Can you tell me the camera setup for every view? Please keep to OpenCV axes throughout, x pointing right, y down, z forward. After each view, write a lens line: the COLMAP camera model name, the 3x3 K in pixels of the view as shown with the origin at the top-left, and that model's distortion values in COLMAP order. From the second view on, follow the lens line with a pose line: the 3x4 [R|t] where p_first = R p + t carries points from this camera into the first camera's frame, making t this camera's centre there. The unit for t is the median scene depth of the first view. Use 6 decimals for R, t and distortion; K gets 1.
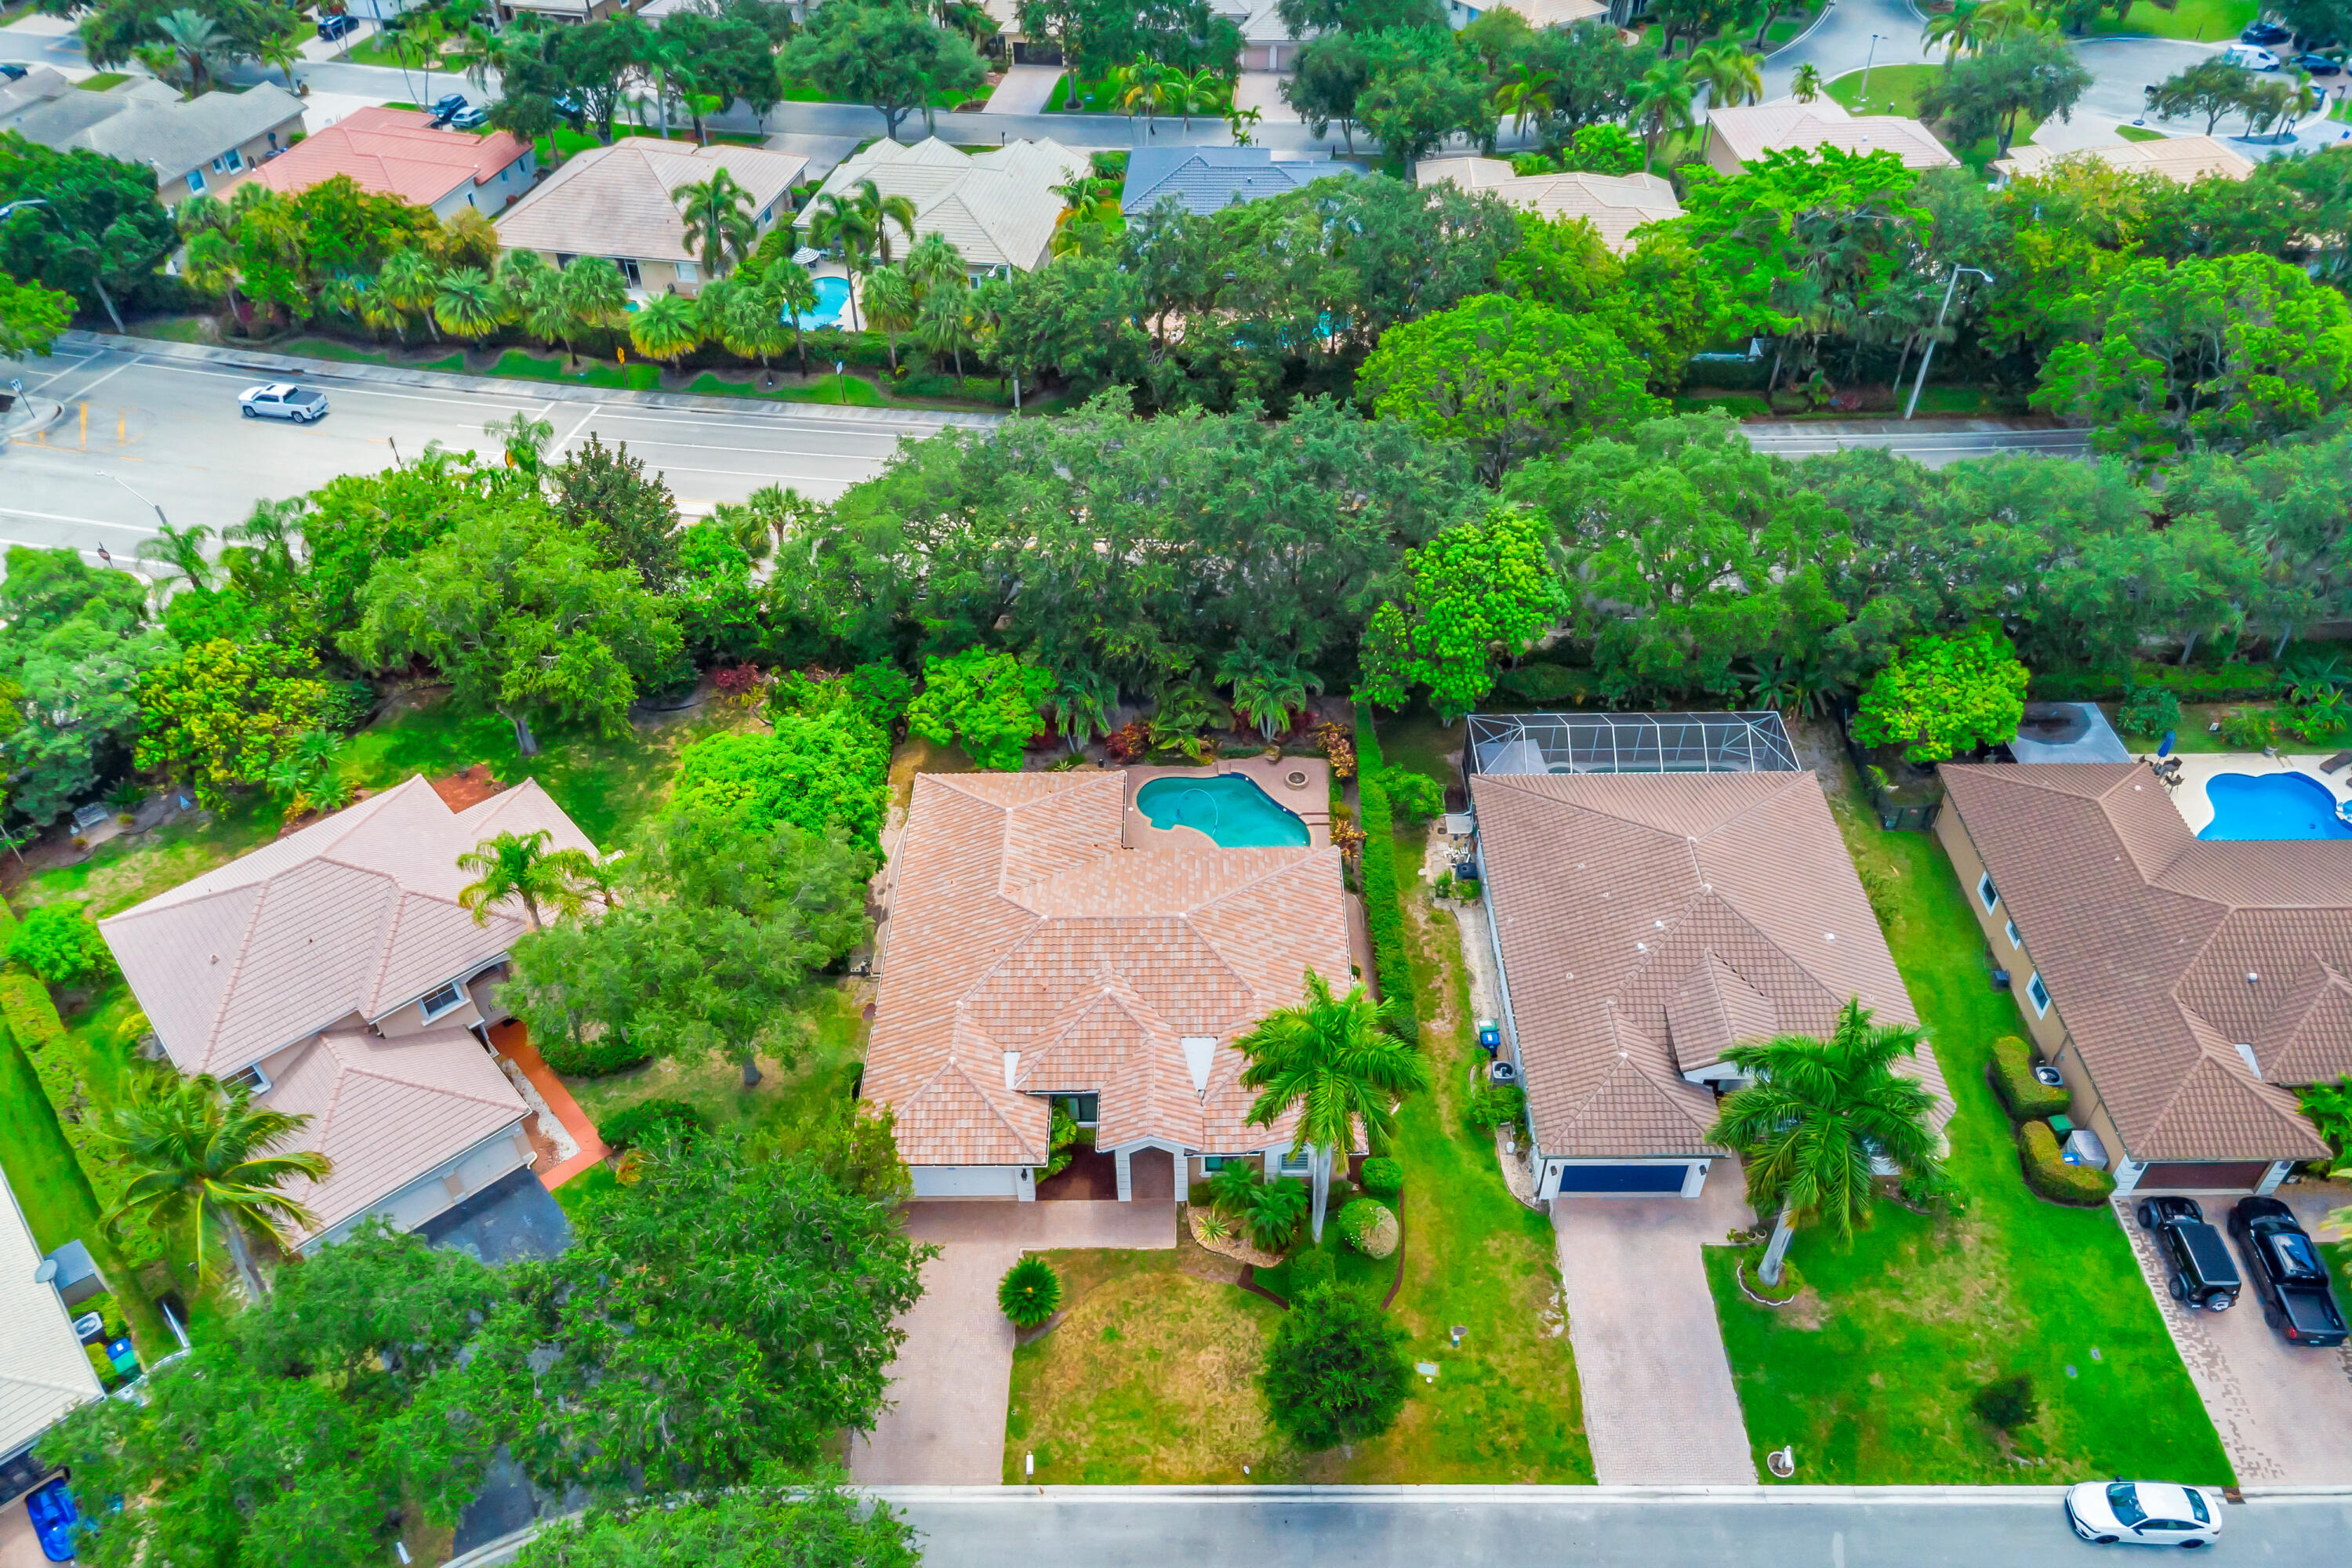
lens RADIAL K [[1675.8, 0, 1177.8], [0, 1675.8, 781.3], [0, 0, 1]] dist [0.010444, -0.004251]
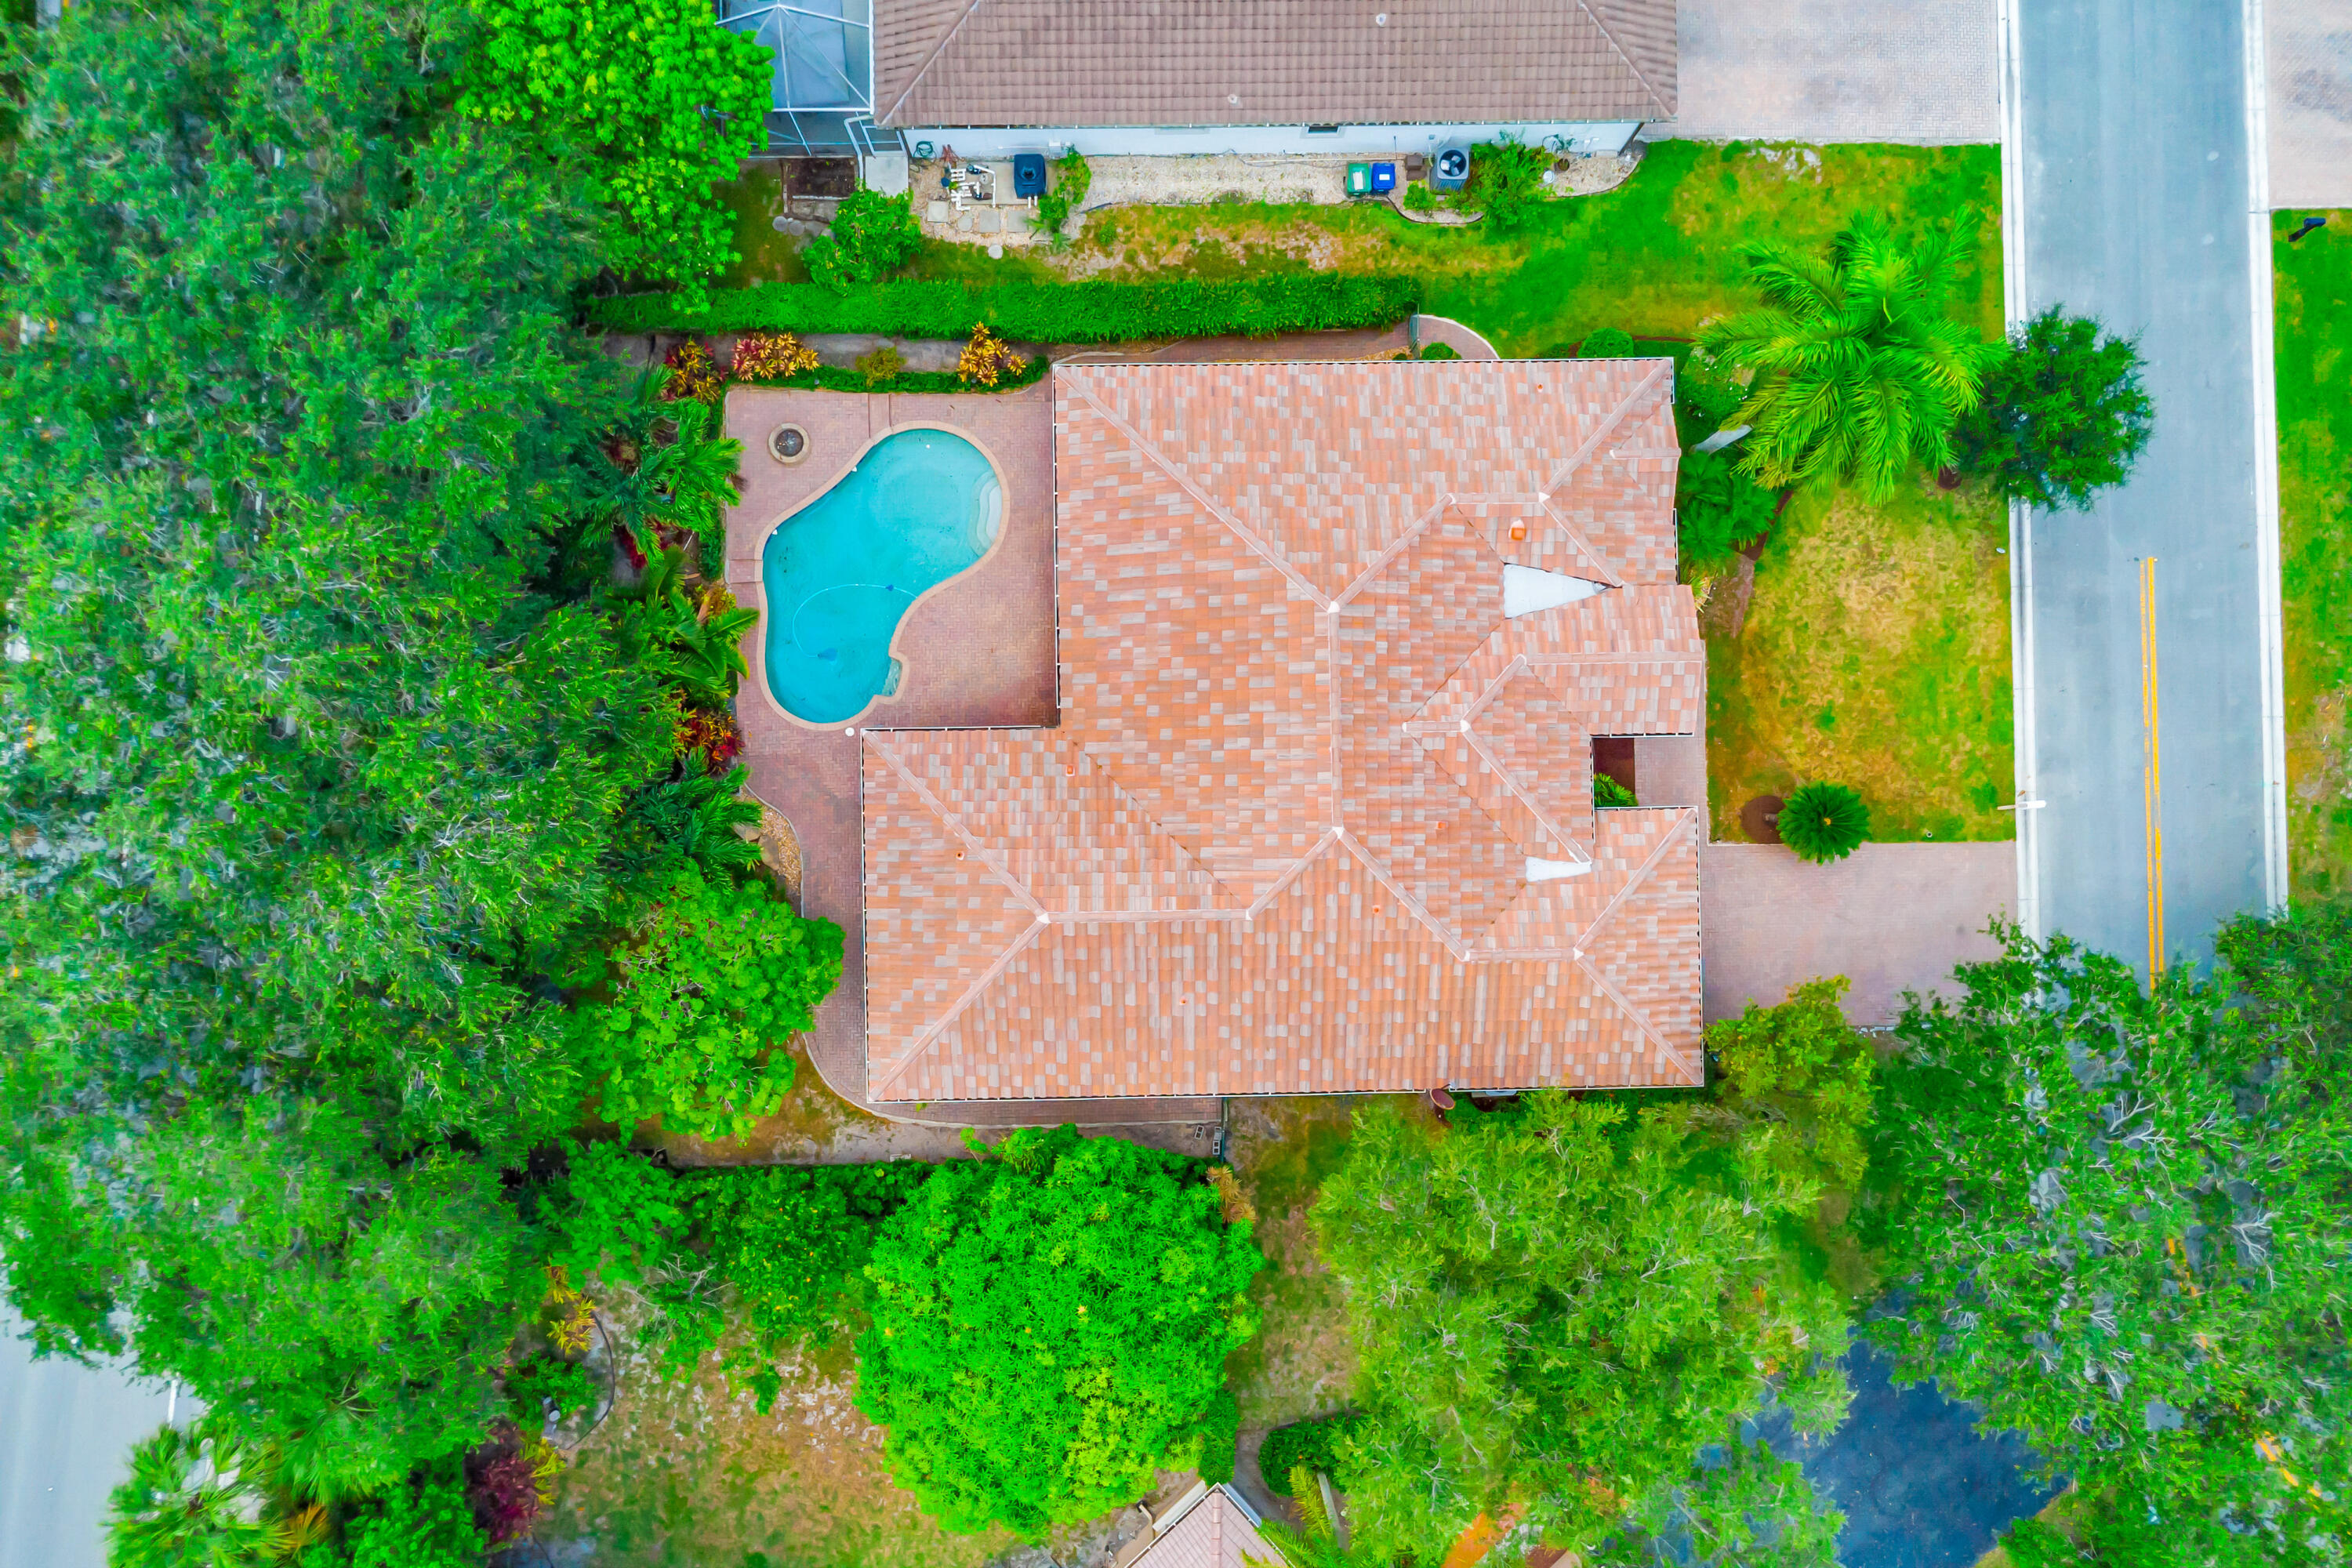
lens RADIAL K [[1675.8, 0, 1175.9], [0, 1675.8, 787.4], [0, 0, 1]] dist [0.010444, -0.004251]
pose [[-0.017699, -0.998957, 0.042096, -0.072616], [0.667606, 0.019534, 0.744259, -0.336637], [-0.744305, 0.041276, 0.666563, 0.517187]]
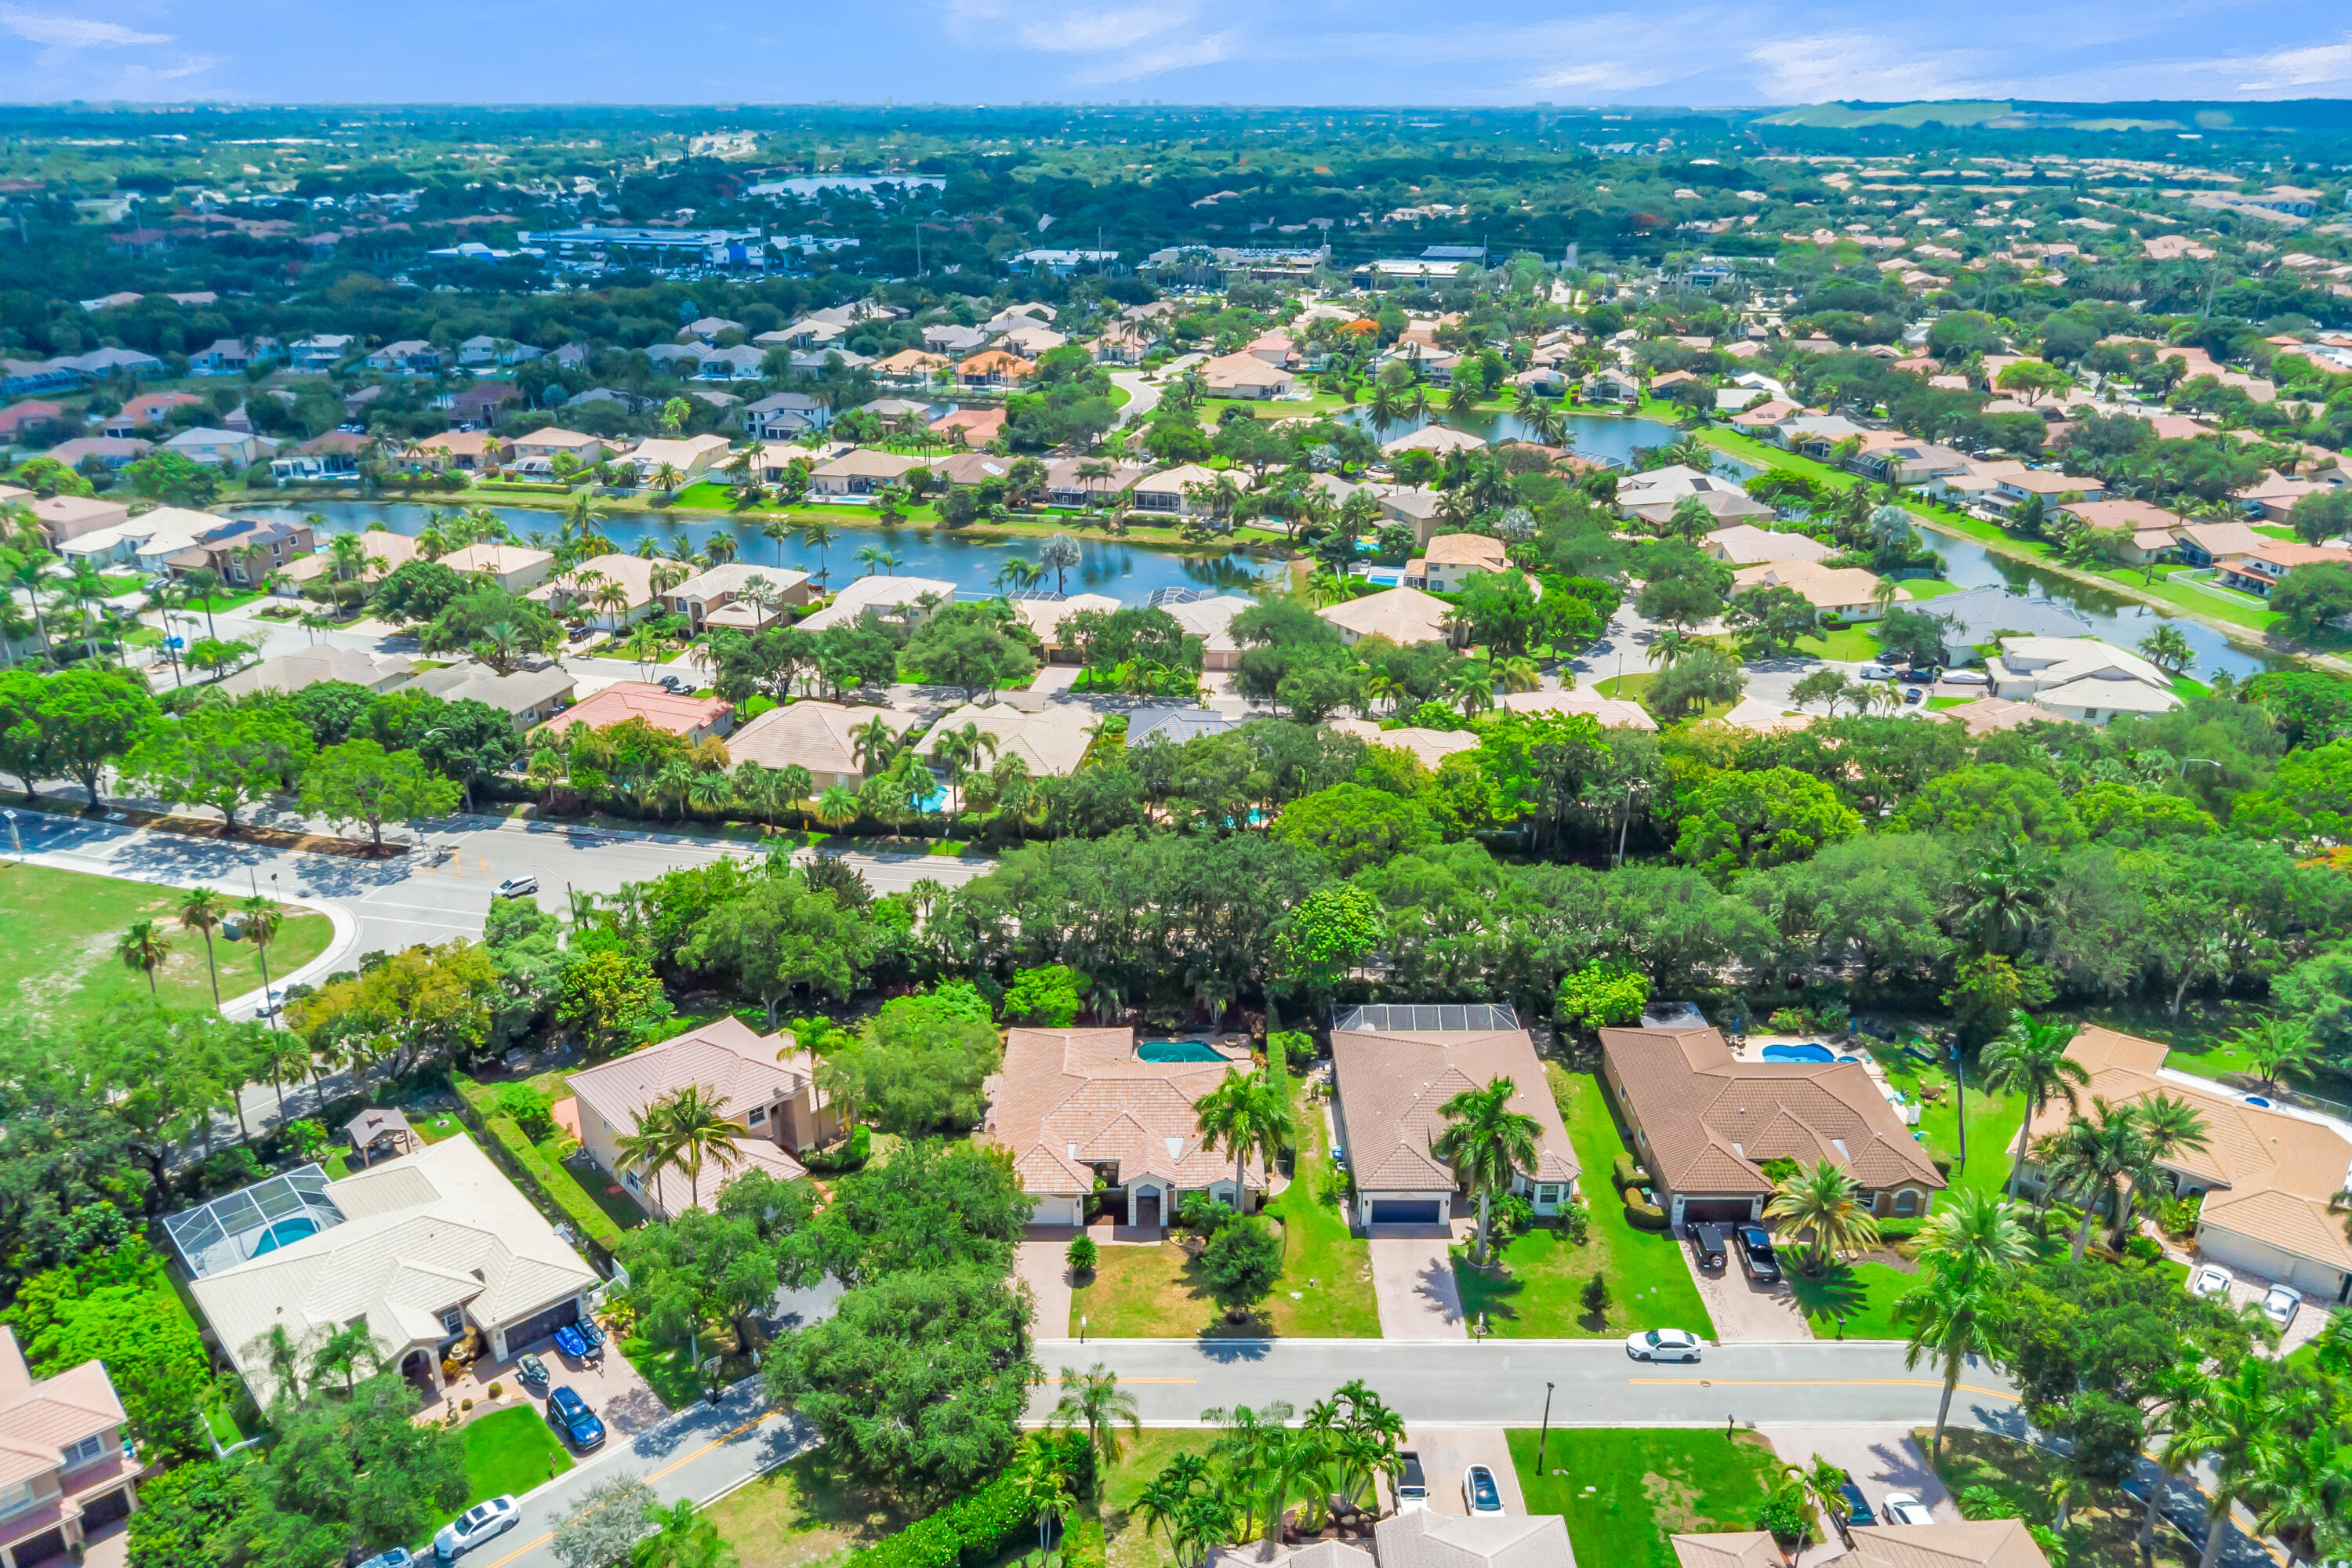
lens RADIAL K [[1675.8, 0, 1169.5], [0, 1675.8, 778.4], [0, 0, 1]] dist [0.010444, -0.004251]
pose [[0.999832, 0.014301, 0.011482, -0.015090], [-0.009560, 0.940672, -0.339184, 0.320452], [-0.015652, 0.339017, 0.940650, -0.676039]]
